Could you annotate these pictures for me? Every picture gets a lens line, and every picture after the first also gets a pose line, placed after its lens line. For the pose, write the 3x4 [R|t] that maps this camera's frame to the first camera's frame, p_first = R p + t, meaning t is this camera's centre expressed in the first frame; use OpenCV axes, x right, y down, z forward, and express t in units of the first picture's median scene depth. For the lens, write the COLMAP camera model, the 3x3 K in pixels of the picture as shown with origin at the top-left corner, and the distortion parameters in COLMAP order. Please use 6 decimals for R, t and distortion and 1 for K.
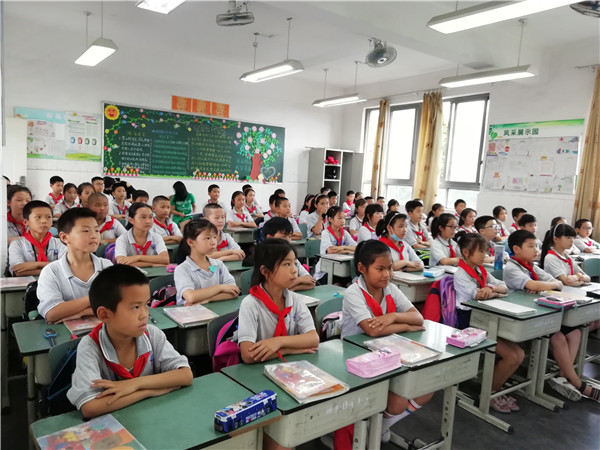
lens RADIAL K [[454.1, 0, 299.4], [0, 454.1, 226.1], [0, 0, 1]] dist [0.029713, -0.005863]
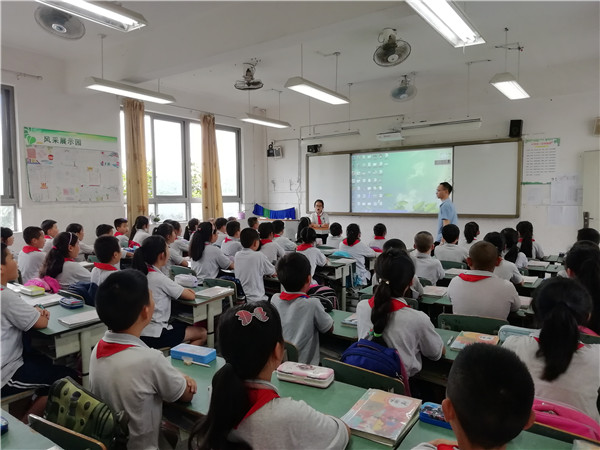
lens RADIAL K [[454.1, 0, 301.5], [0, 454.1, 223.9], [0, 0, 1]] dist [0.029713, -0.005863]
pose [[-0.343836, -0.112979, 0.932208, -0.594804], [0.088814, 0.984373, 0.152059, -0.135026], [-0.934820, 0.135076, -0.328429, 0.866977]]
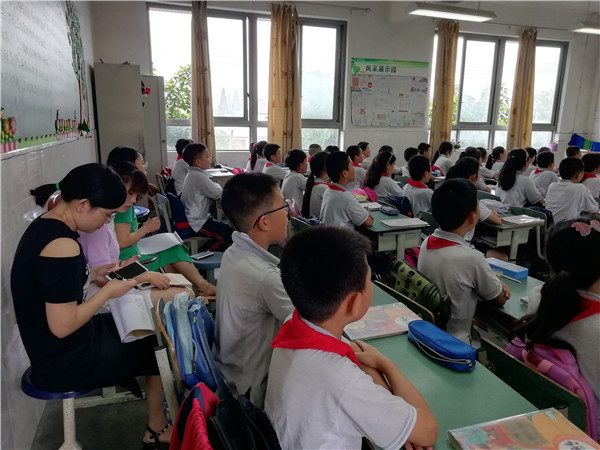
lens RADIAL K [[454.1, 0, 296.3], [0, 454.1, 221.1], [0, 0, 1]] dist [0.029713, -0.005863]
pose [[0.278006, -0.254876, 0.926149, -0.617729], [0.106069, 0.966405, 0.234115, -0.133114], [-0.954705, 0.033150, 0.295701, 0.883736]]
